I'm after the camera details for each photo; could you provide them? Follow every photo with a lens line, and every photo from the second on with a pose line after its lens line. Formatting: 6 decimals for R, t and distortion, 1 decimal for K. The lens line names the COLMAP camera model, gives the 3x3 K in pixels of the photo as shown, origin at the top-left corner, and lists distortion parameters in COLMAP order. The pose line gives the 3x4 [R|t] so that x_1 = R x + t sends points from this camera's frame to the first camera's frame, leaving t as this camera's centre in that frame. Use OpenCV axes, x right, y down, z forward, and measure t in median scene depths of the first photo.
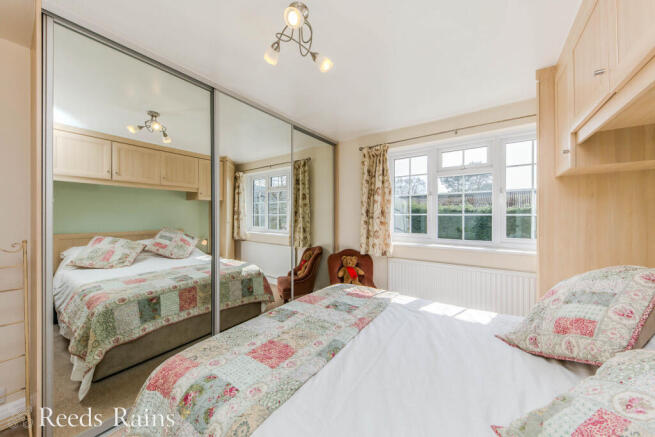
lens RADIAL K [[230.4, 0, 323.8], [0, 230.4, 217.7], [0, 0, 1]] dist [0.003664, -0.000014]
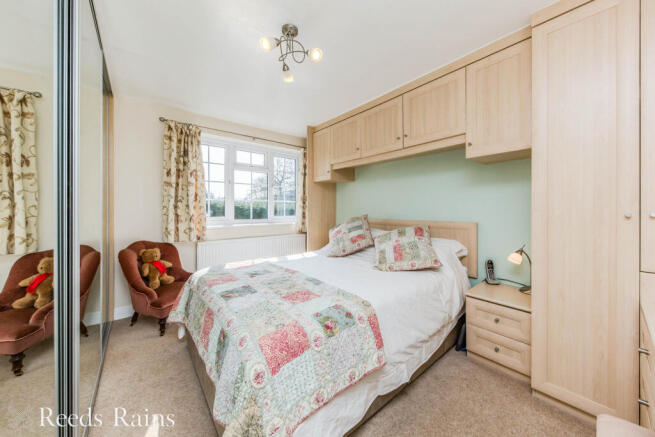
lens RADIAL K [[230.4, 0, 338.1], [0, 230.4, 207.9], [0, 0, 1]] dist [0.003664, -0.000014]
pose [[0.230332, 0.002703, 0.973108, -0.600225], [0.008960, 0.999948, -0.004899, 0.041540], [-0.973071, 0.009847, 0.230296, 0.210638]]
